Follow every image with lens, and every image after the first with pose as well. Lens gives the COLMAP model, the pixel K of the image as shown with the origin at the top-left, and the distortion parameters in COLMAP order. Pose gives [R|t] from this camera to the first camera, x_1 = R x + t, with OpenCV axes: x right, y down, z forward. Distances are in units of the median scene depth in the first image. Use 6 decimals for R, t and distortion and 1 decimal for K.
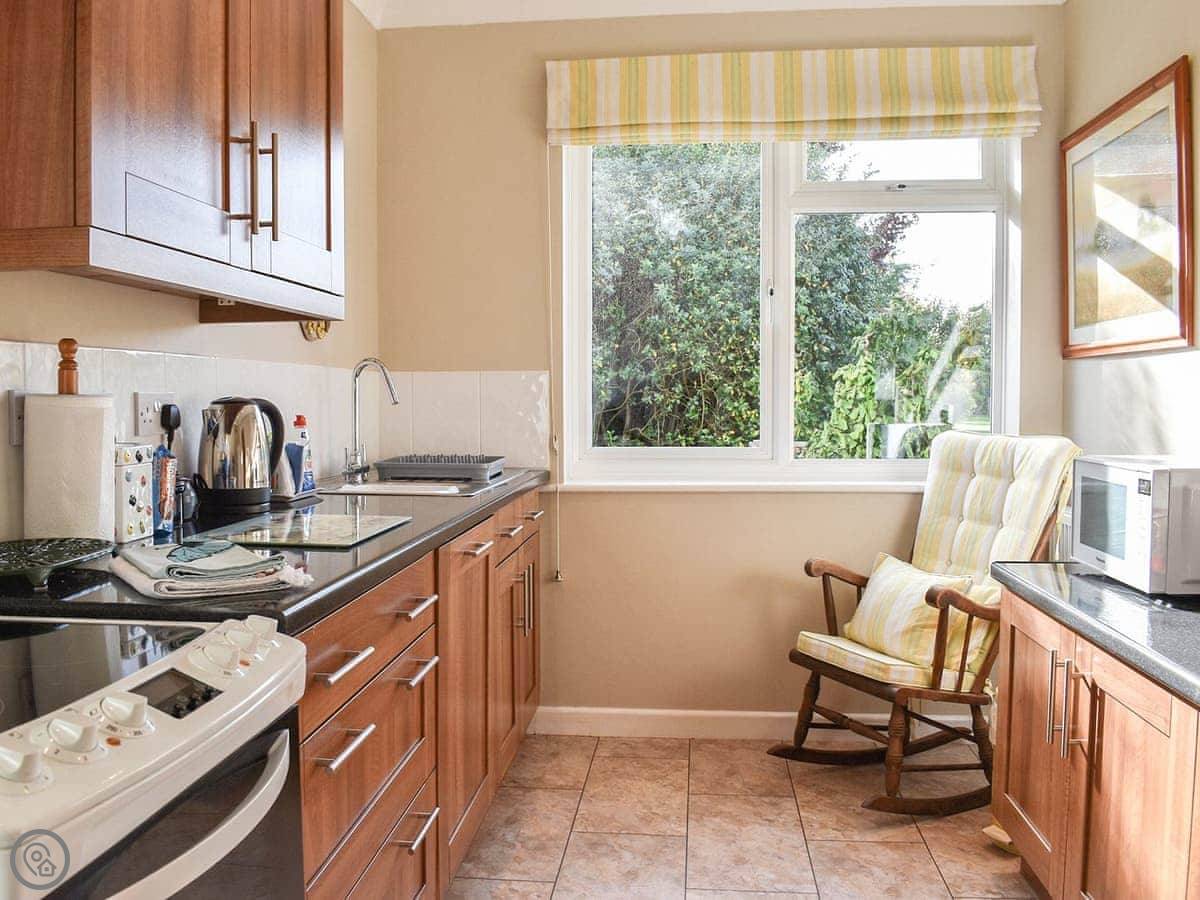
lens RADIAL K [[1079.5, 0, 600.0], [0, 1079.5, 450.0], [0, 0, 1]] dist [-0.098994, 0.008164]
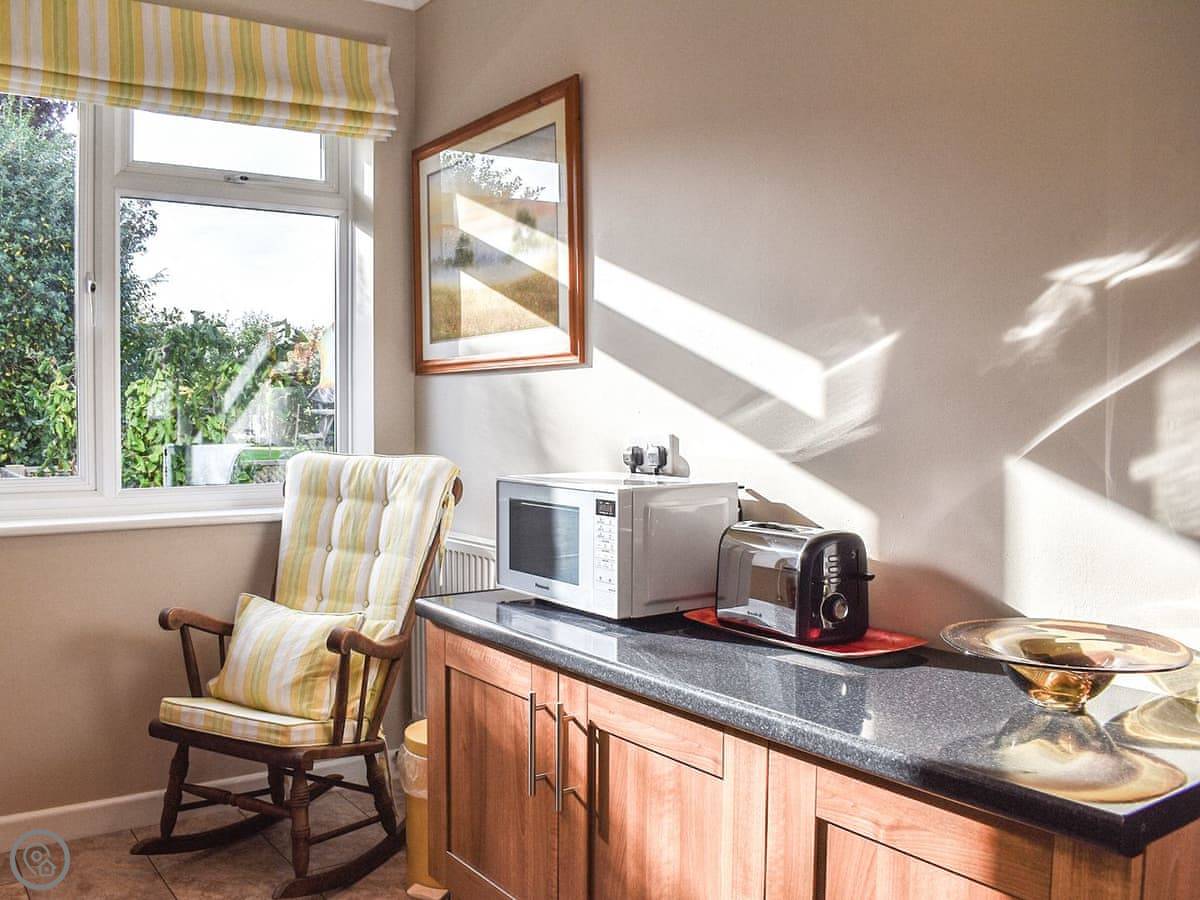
lens RADIAL K [[1079.5, 0, 600.0], [0, 1079.5, 450.0], [0, 0, 1]] dist [-0.098994, 0.008164]
pose [[0.771421, -0.018076, 0.636068, -0.065885], [0.028865, 0.999562, -0.006602, -0.006696], [-0.635670, 0.023453, 0.771605, 0.152749]]
